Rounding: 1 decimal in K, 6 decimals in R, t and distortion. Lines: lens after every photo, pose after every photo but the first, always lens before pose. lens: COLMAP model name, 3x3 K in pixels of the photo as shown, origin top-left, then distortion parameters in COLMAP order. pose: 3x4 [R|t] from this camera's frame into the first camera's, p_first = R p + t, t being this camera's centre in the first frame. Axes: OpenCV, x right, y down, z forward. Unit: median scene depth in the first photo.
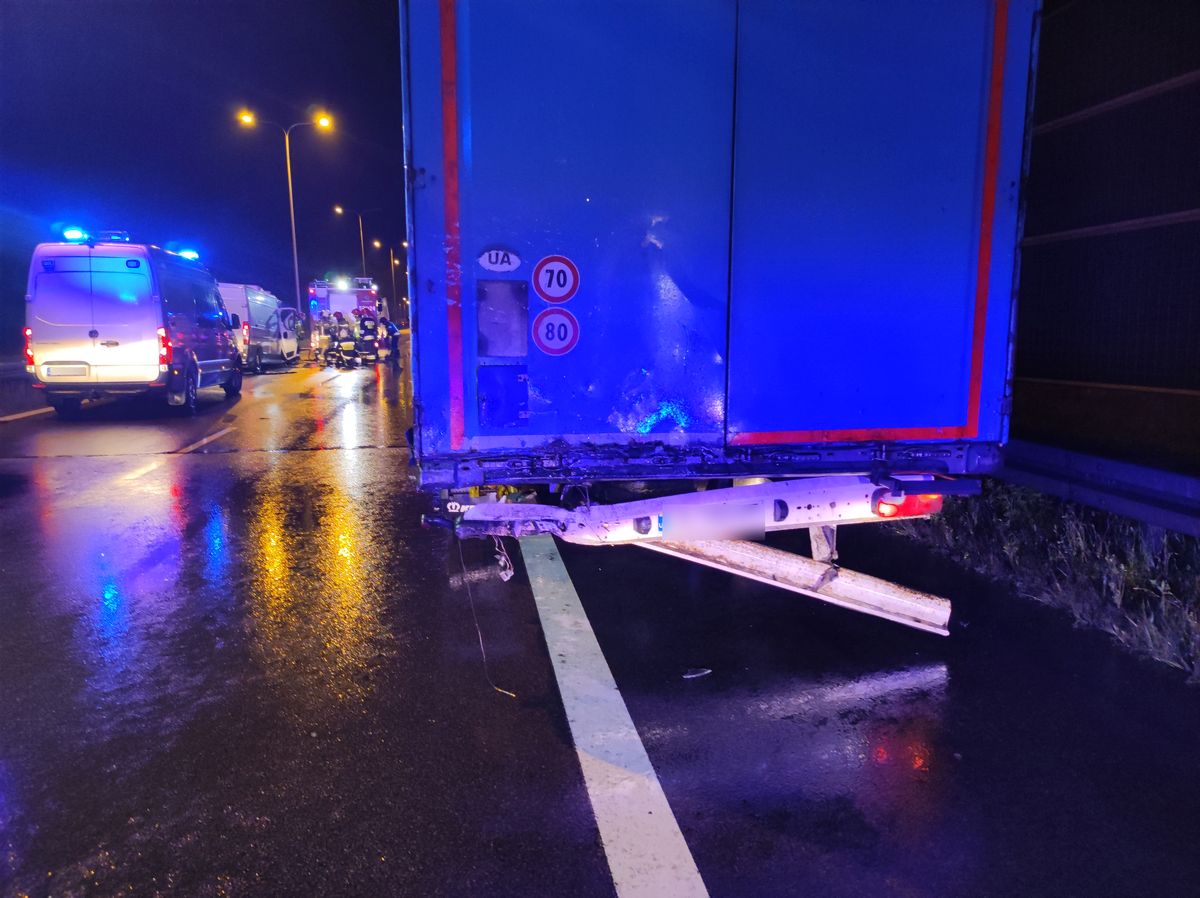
lens RADIAL K [[864.6, 0, 600.0], [0, 864.6, 449.0], [0, 0, 1]] dist [-0.000408, -0.000523]
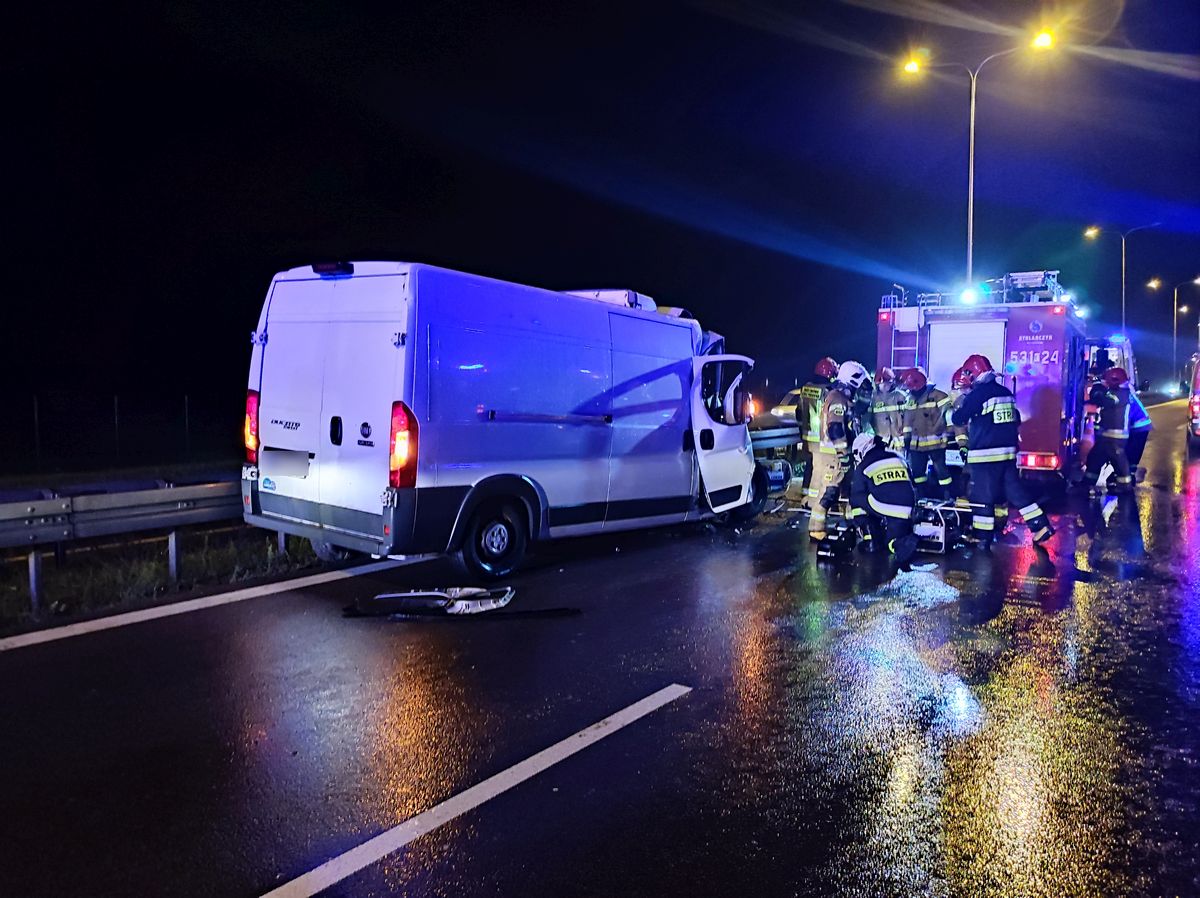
lens RADIAL K [[948.7, 0, 600.0], [0, 948.7, 449.0], [0, 0, 1]] dist [0.000134, -0.000846]
pose [[0.711884, 0.042813, -0.700991, -0.140213], [-0.101521, 0.993930, -0.042394, -0.105288], [0.694921, 0.101345, 0.711909, 0.699995]]
